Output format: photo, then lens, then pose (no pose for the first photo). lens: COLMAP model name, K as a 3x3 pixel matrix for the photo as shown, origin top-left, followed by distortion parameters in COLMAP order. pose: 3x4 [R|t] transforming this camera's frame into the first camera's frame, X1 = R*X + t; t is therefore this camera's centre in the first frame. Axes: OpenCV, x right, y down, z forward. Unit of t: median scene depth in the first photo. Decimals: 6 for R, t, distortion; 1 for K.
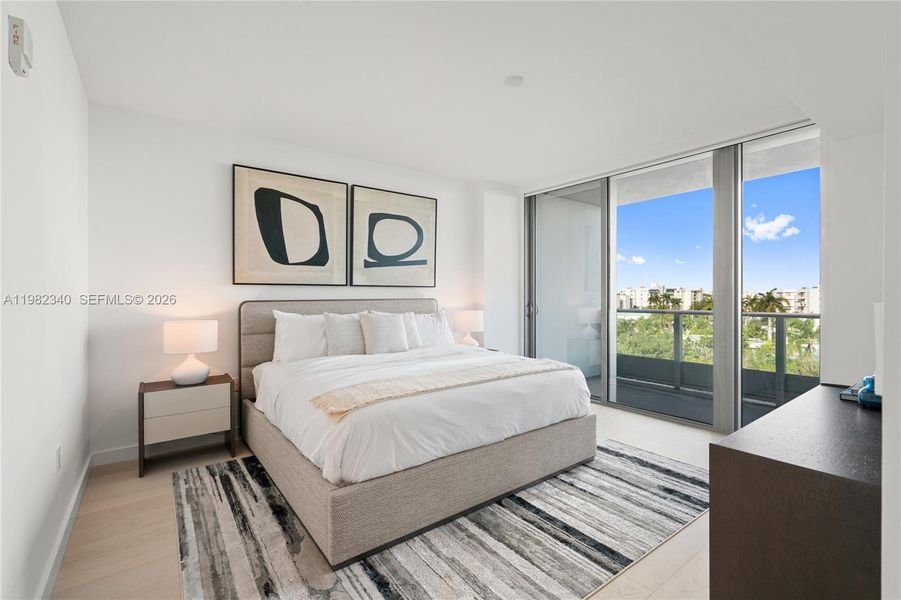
lens RADIAL K [[403.4, 0, 452.7], [0, 403.4, 297.2], [0, 0, 1]] dist [-0.001938, -0.000199]
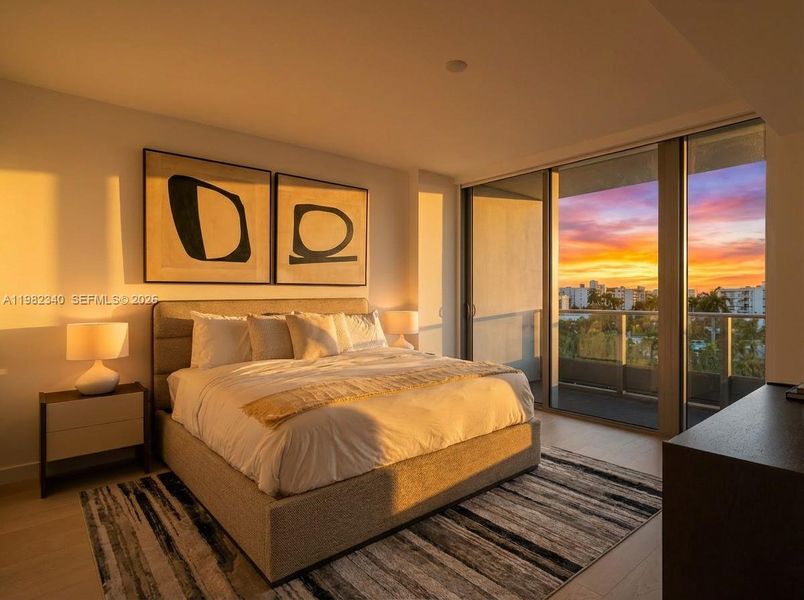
lens RADIAL K [[445.5, 0, 402.0], [0, 445.5, 300.0], [0, 0, 1]] dist [-0.000115, -0.000169]
pose [[0.998357, -0.000561, 0.057302, -0.030397], [0.000118, 0.999970, 0.007740, -0.000085], [-0.057305, -0.007720, 0.998327, -0.027491]]
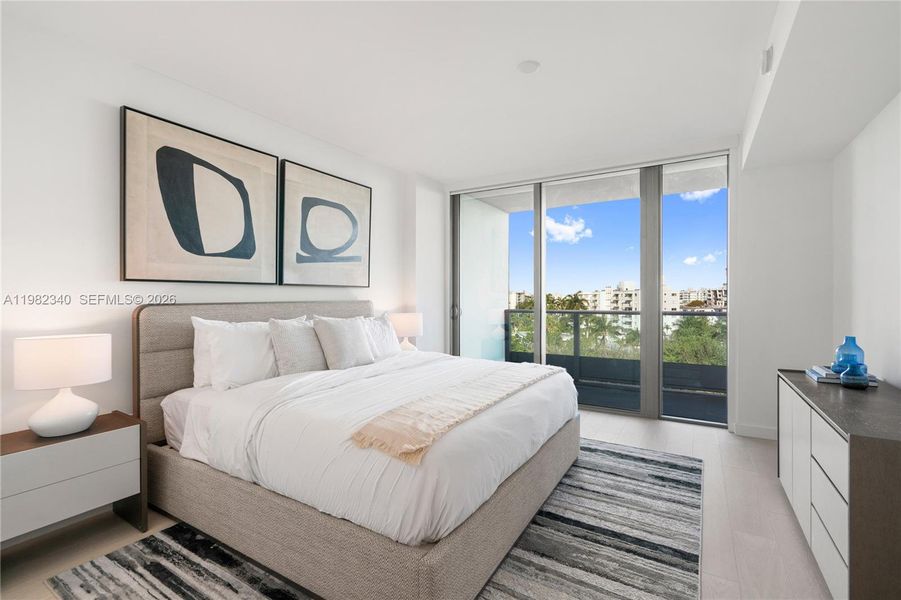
lens RADIAL K [[403.0, 0, 450.5], [0, 403.0, 300.0], [0, 0, 1]] dist [-0.001994, 0.000337]
pose [[0.929859, -0.002833, 0.367904, -0.306992], [0.001631, 0.999992, 0.003577, 0.000003], [-0.367911, -0.002726, 0.929857, 0.168841]]
